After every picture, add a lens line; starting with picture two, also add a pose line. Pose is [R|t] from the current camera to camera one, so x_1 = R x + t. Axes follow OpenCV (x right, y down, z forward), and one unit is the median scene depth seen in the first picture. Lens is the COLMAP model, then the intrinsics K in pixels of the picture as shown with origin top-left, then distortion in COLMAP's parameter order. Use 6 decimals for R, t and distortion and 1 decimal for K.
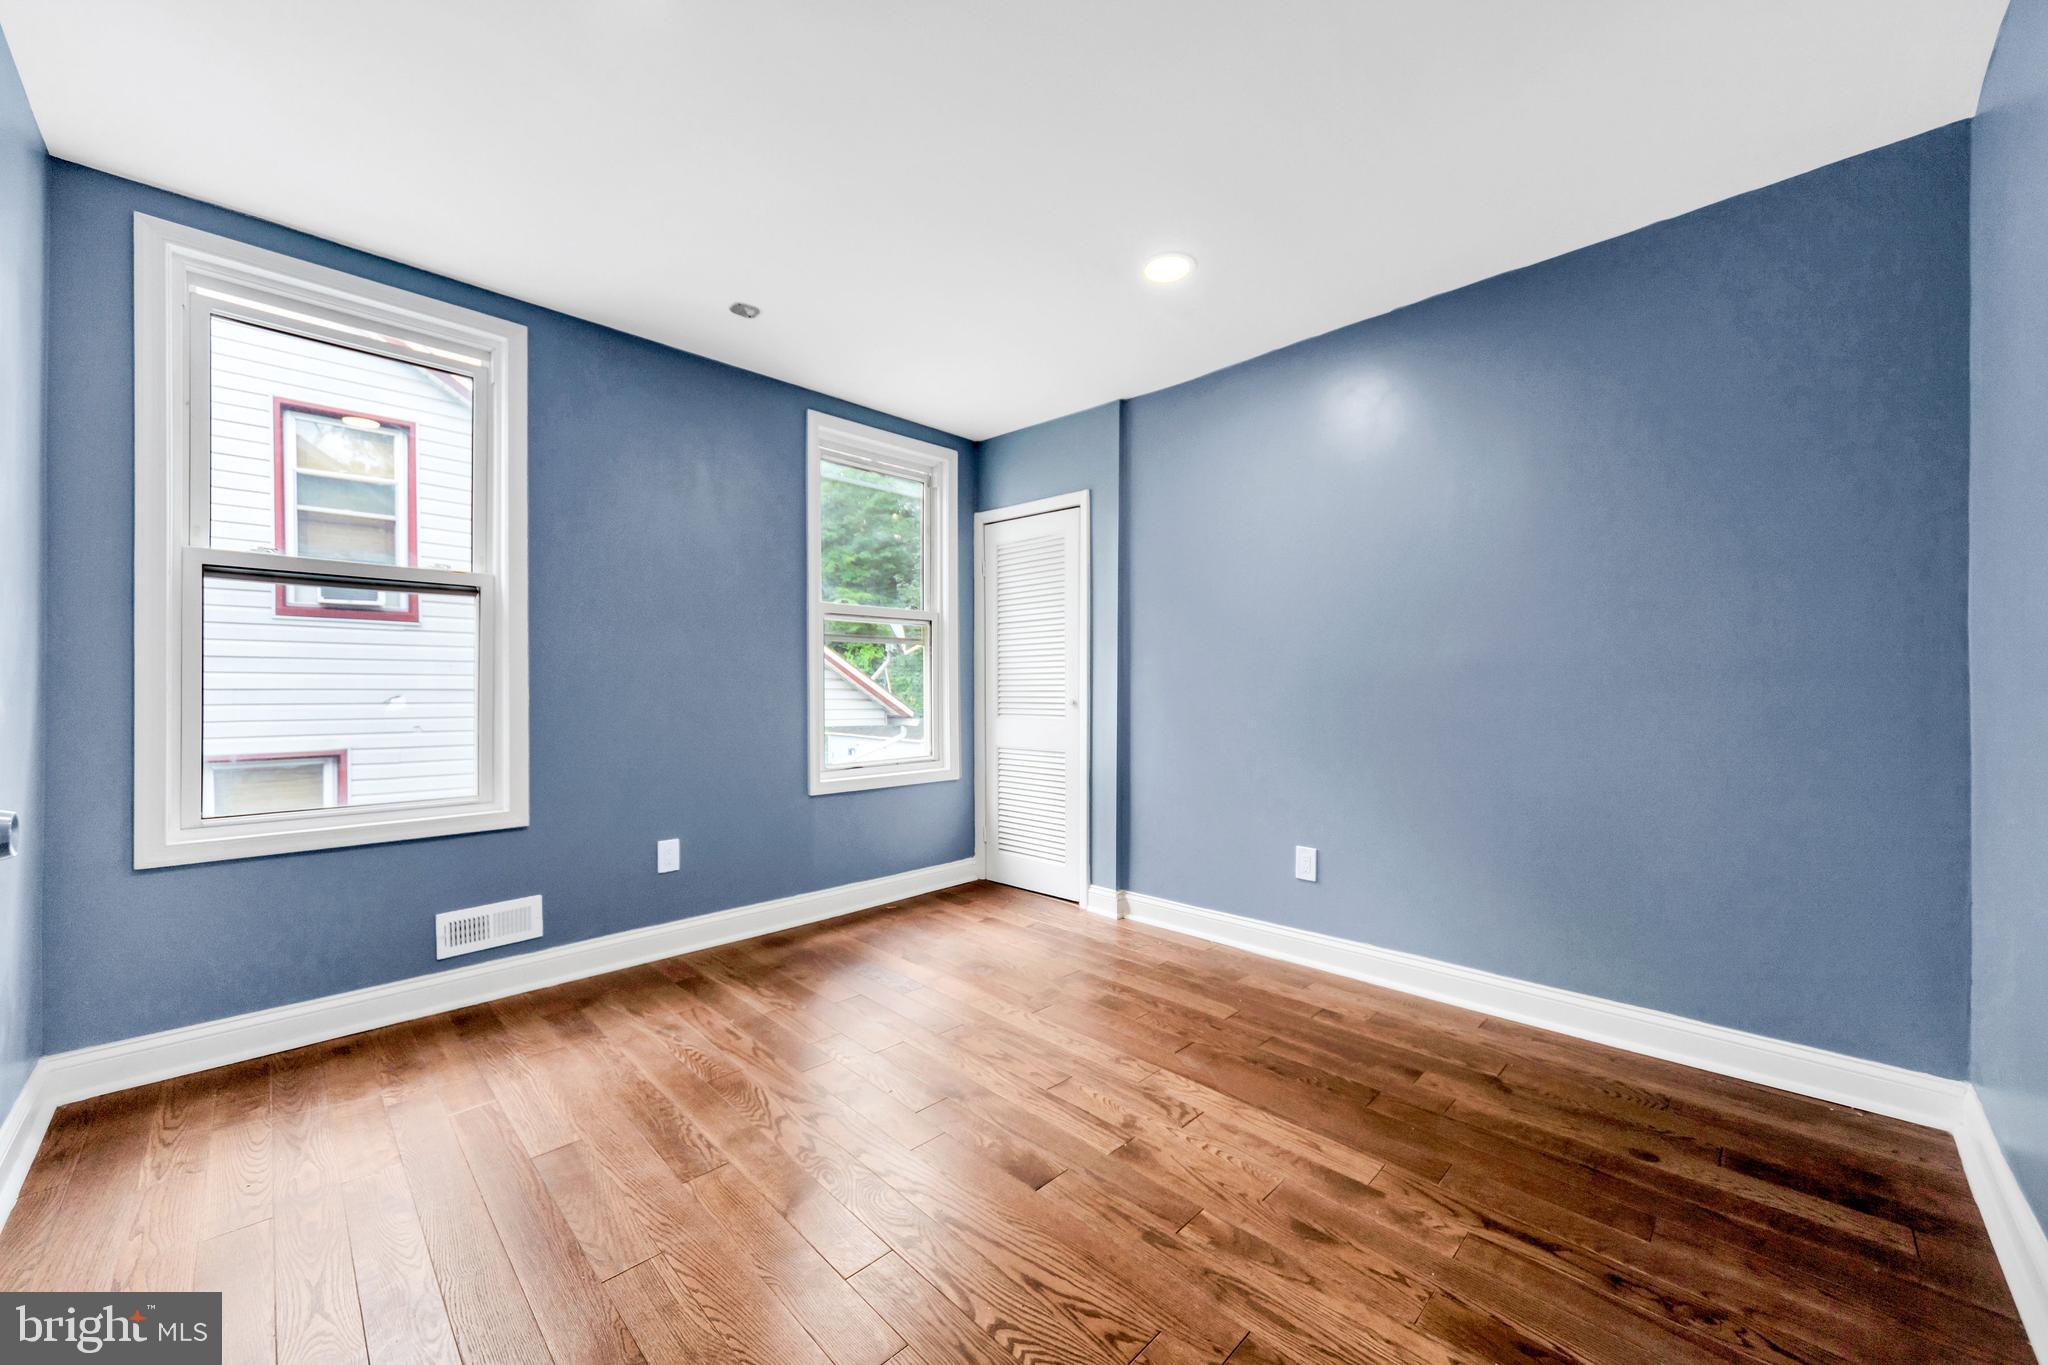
lens RADIAL K [[786.6, 0, 1029.5], [0, 786.6, 691.4], [0, 0, 1]] dist [0.002516, 0.000073]
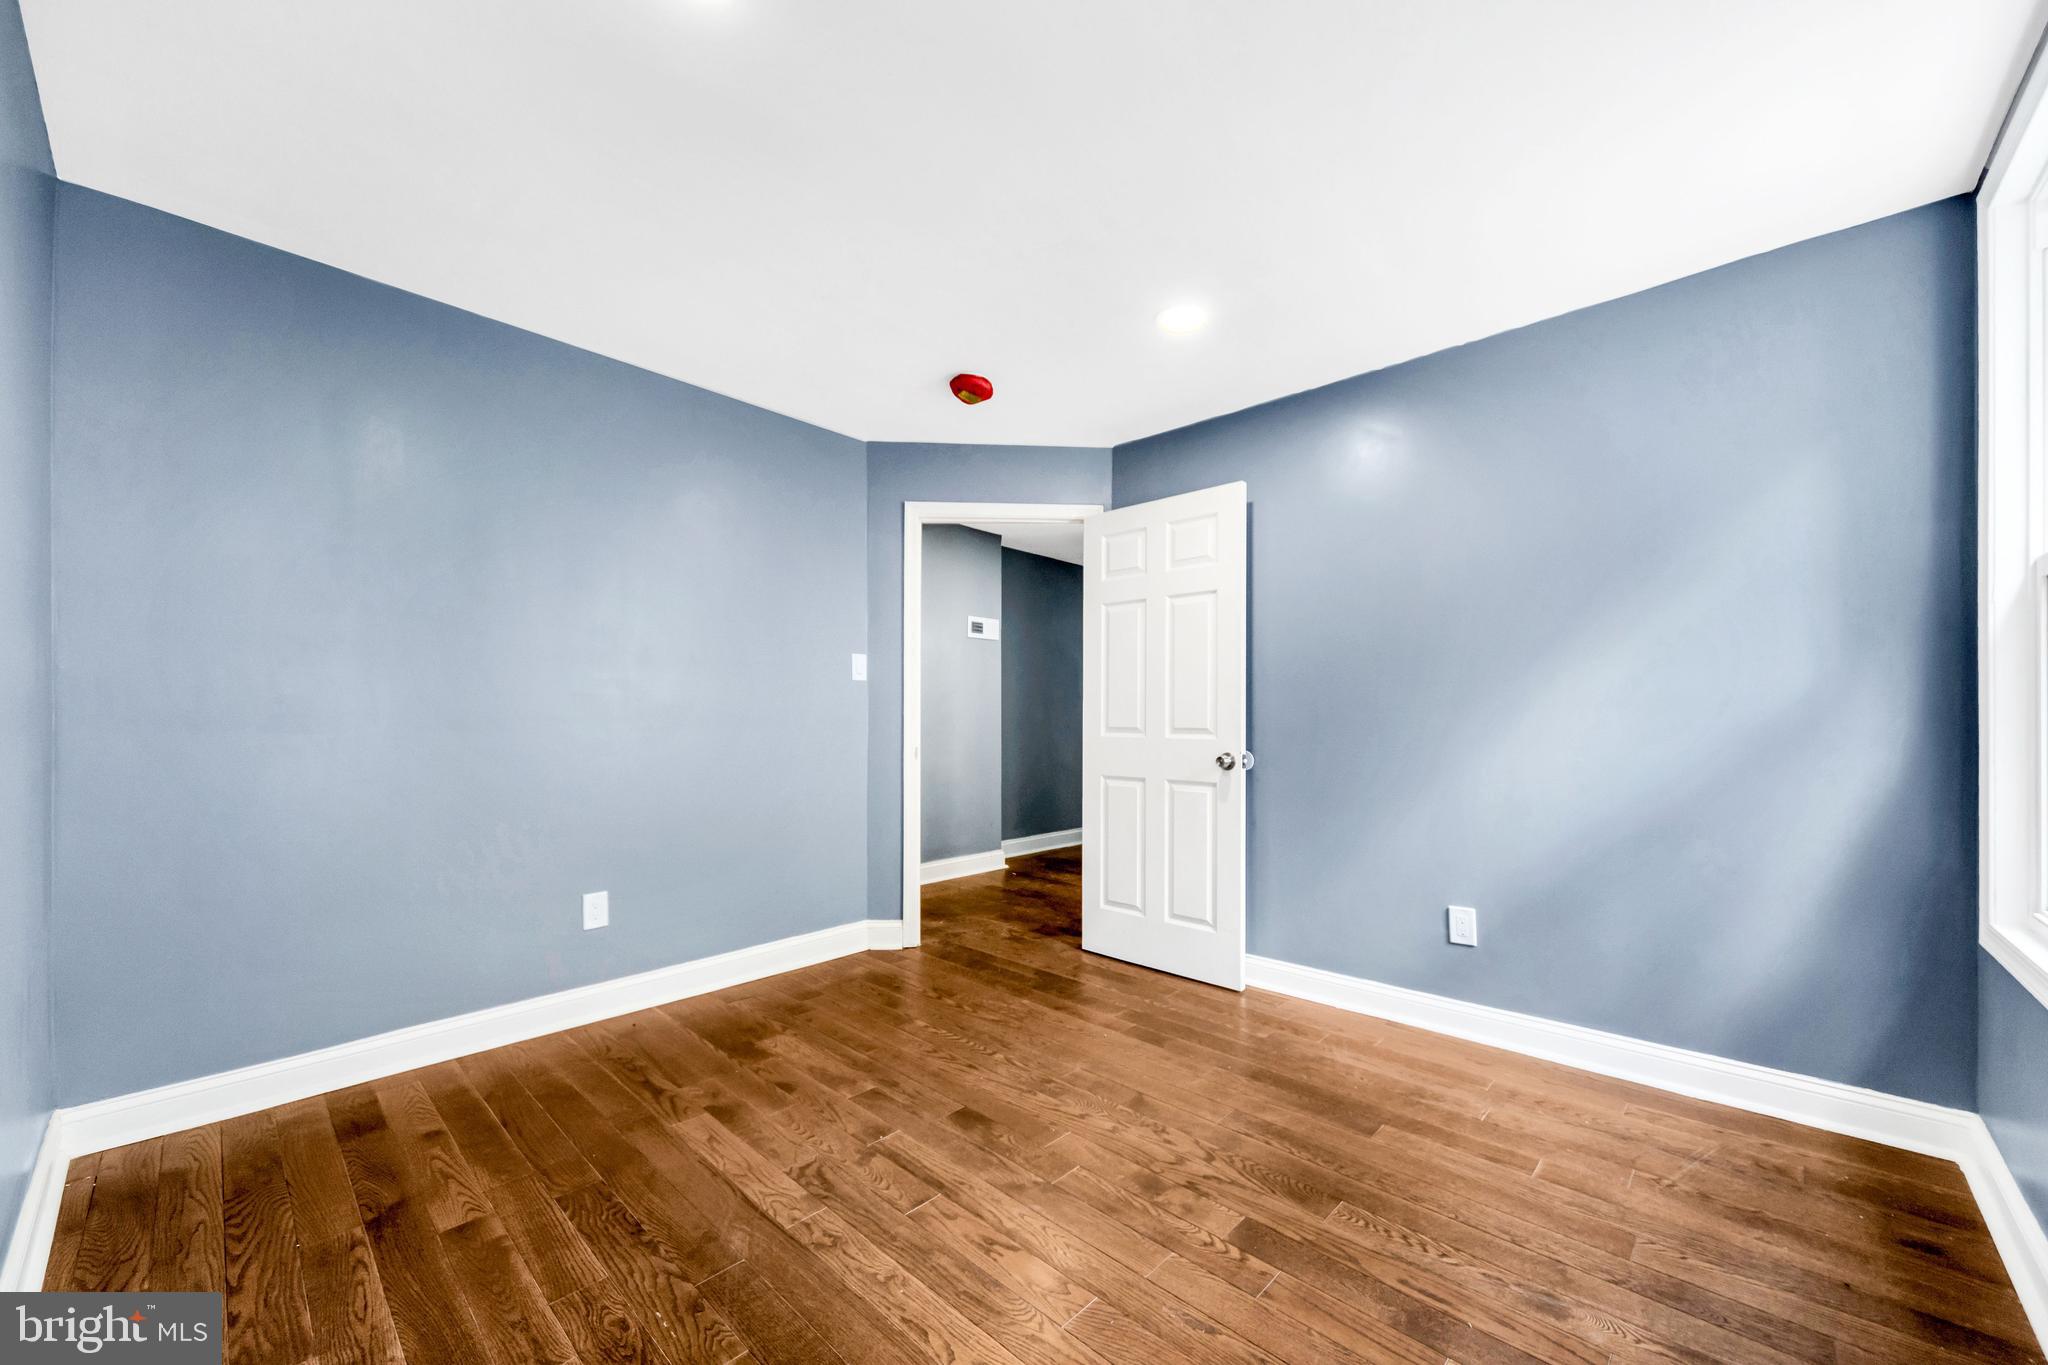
lens RADIAL K [[786.6, 0, 1031.2], [0, 786.6, 703.9], [0, 0, 1]] dist [0.002516, 0.000073]
pose [[-0.999646, -0.003241, -0.026410, -0.056376], [-0.003049, 0.999969, -0.007289, -0.032310], [0.026433, -0.007206, -0.999625, 1.969509]]
